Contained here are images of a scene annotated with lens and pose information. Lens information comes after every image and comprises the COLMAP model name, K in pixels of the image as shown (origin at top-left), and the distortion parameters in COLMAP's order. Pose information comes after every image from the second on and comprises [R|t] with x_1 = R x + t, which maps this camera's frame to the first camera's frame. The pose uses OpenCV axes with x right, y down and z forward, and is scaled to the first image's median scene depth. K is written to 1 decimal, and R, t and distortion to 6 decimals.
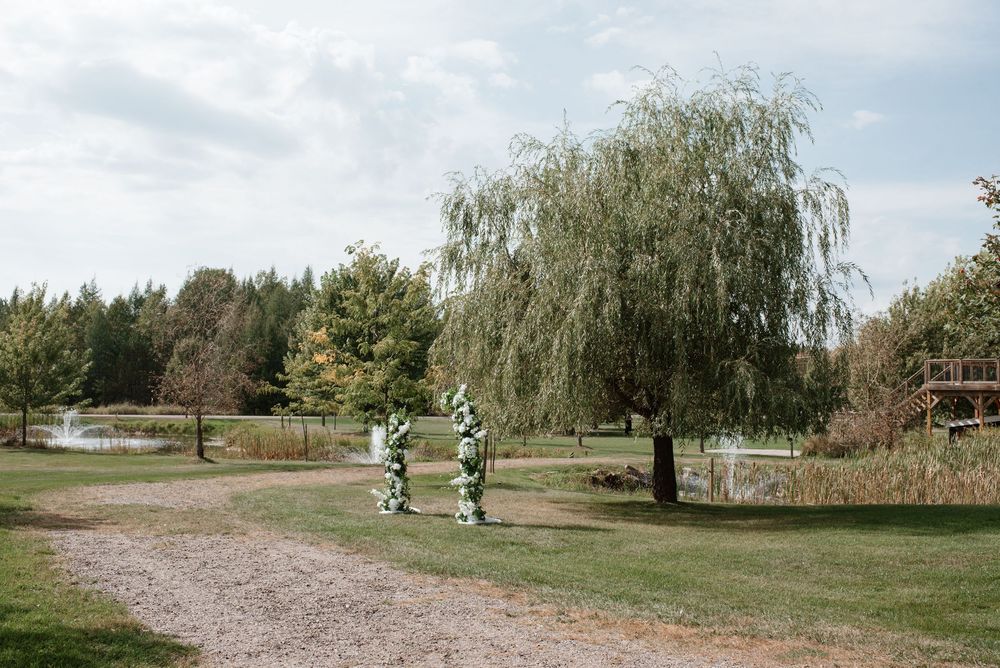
lens RADIAL K [[1044.5, 0, 500.0], [0, 1044.5, 334.0], [0, 0, 1]] dist [-0.023736, 0.009996]
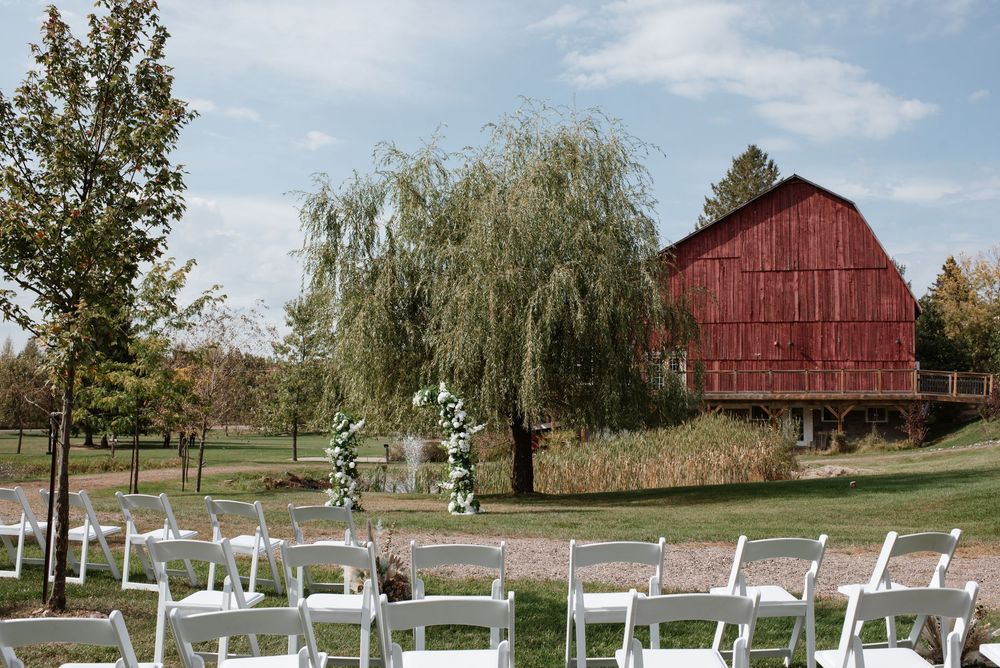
lens RADIAL K [[1066.5, 0, 488.8], [0, 1066.5, 314.8], [0, 0, 1]] dist [-0.022291, -0.020541]
pose [[0.863187, 0.039544, 0.503333, -0.497851], [-0.024294, 0.999026, -0.036824, 0.017645], [-0.504299, 0.019558, 0.863308, 0.051107]]
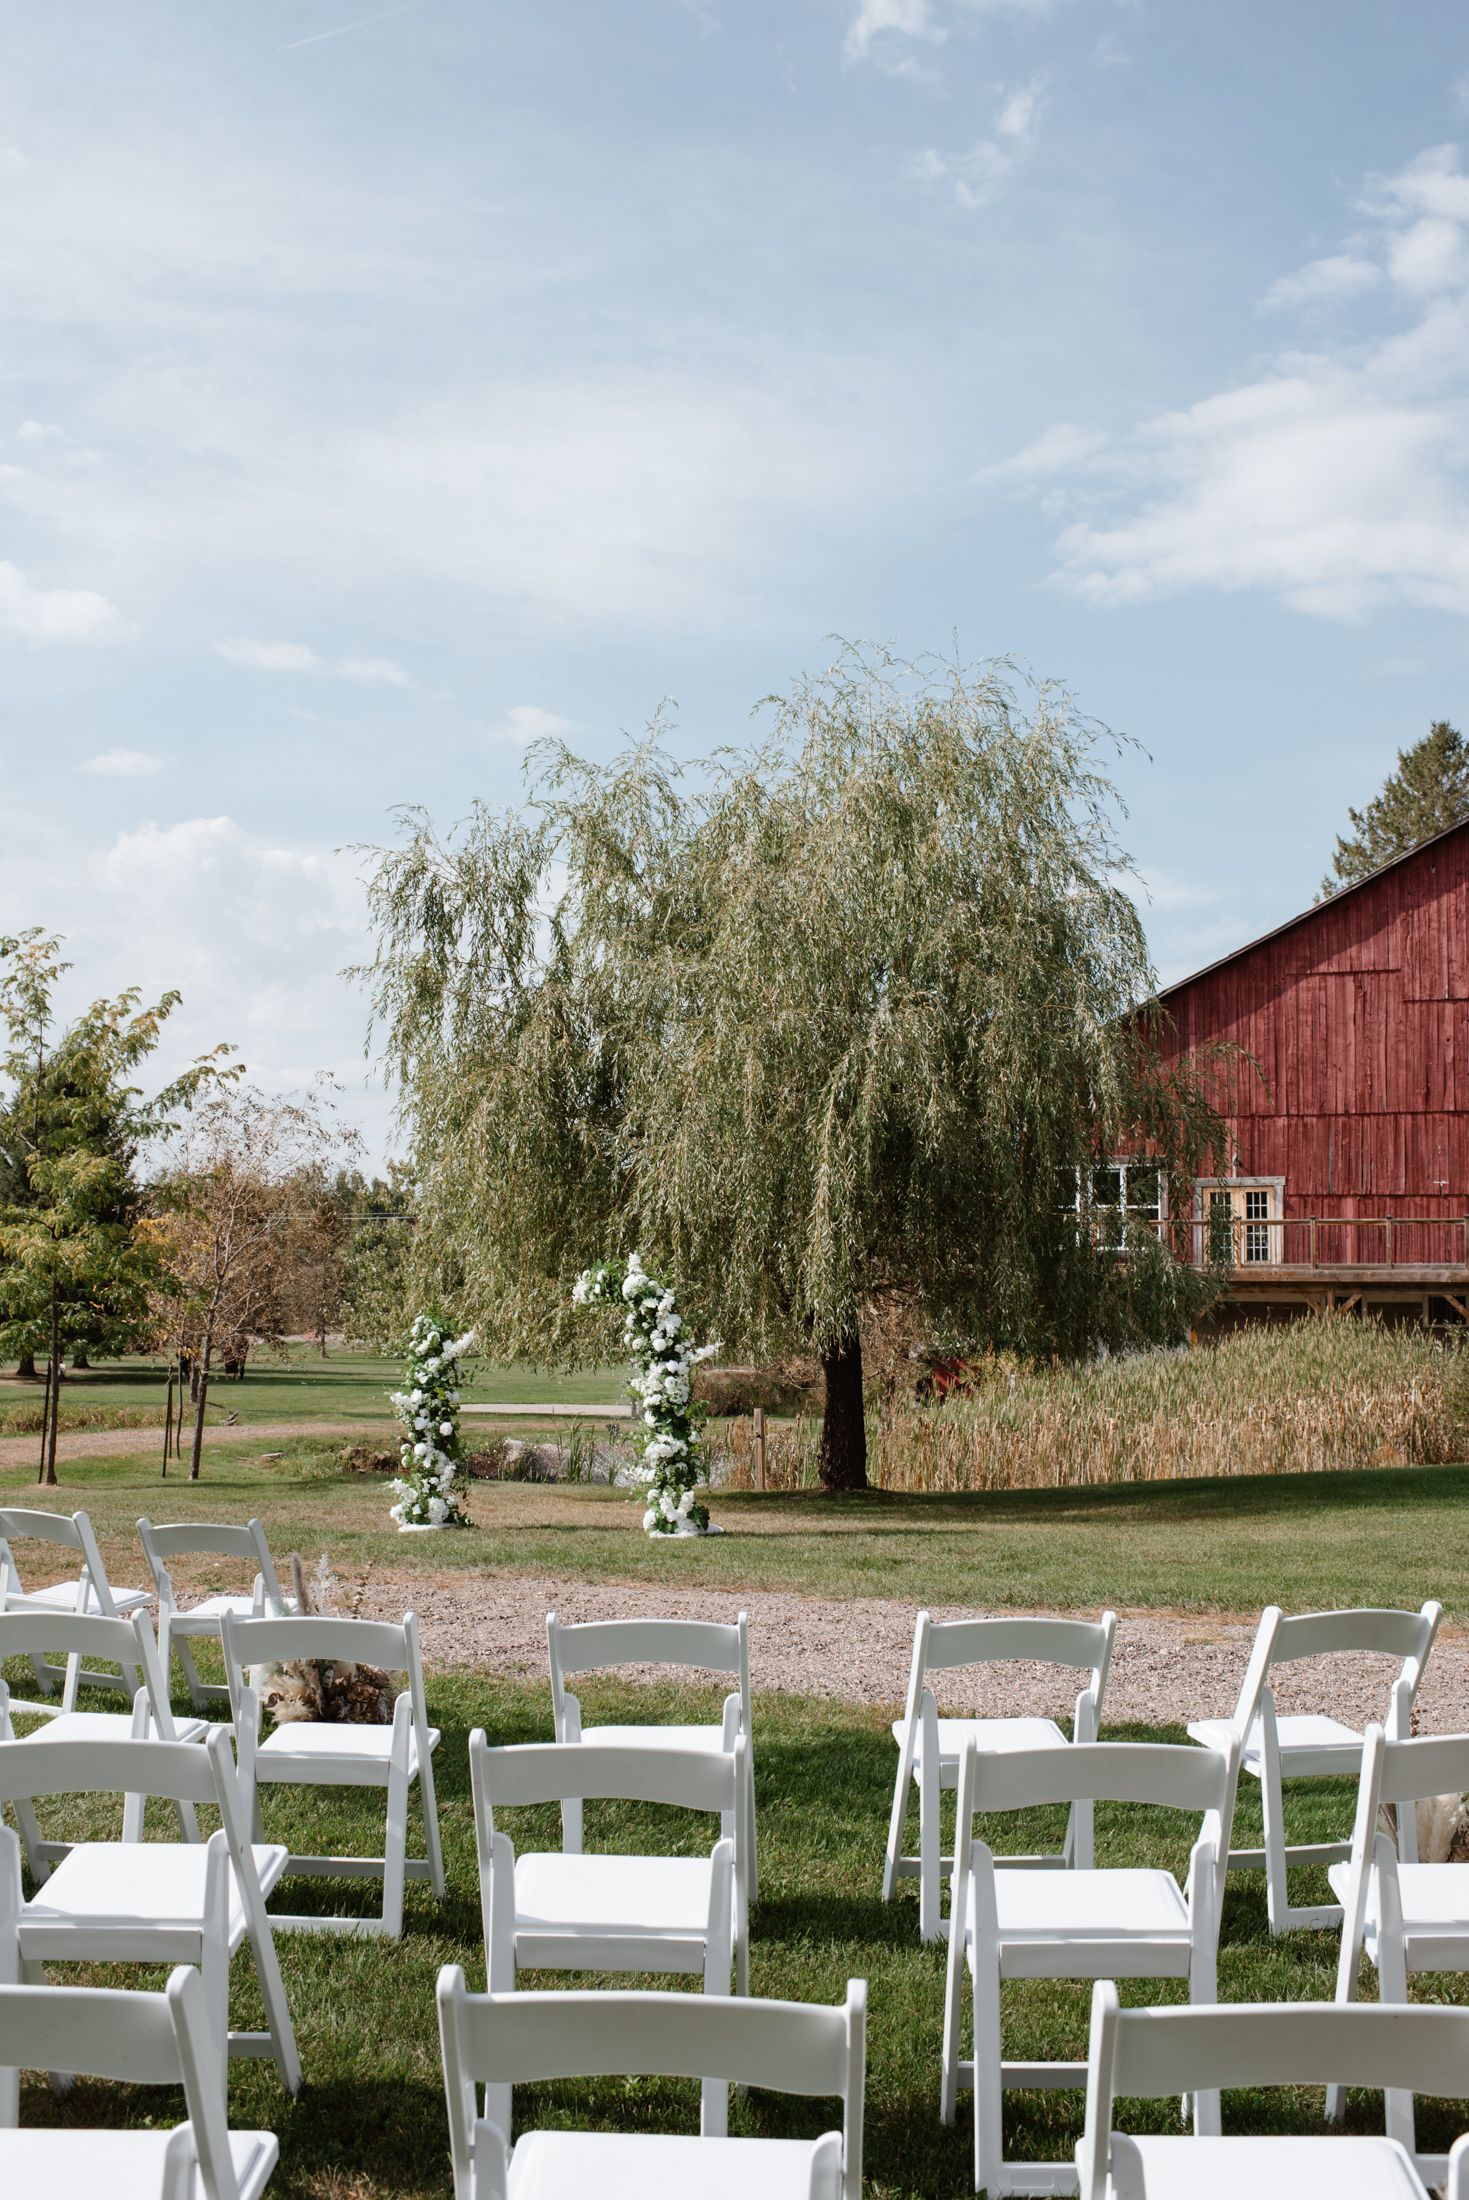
lens RADIAL K [[2297.9, 0, 729.7], [0, 2297.9, 1054.5], [0, 0, 1]] dist [-0.023736, 0.009996]
pose [[0.900898, 0.042497, 0.431946, -0.431884], [-0.022106, 0.998396, -0.052122, 0.009675], [-0.433469, 0.037408, 0.900392, 0.007665]]
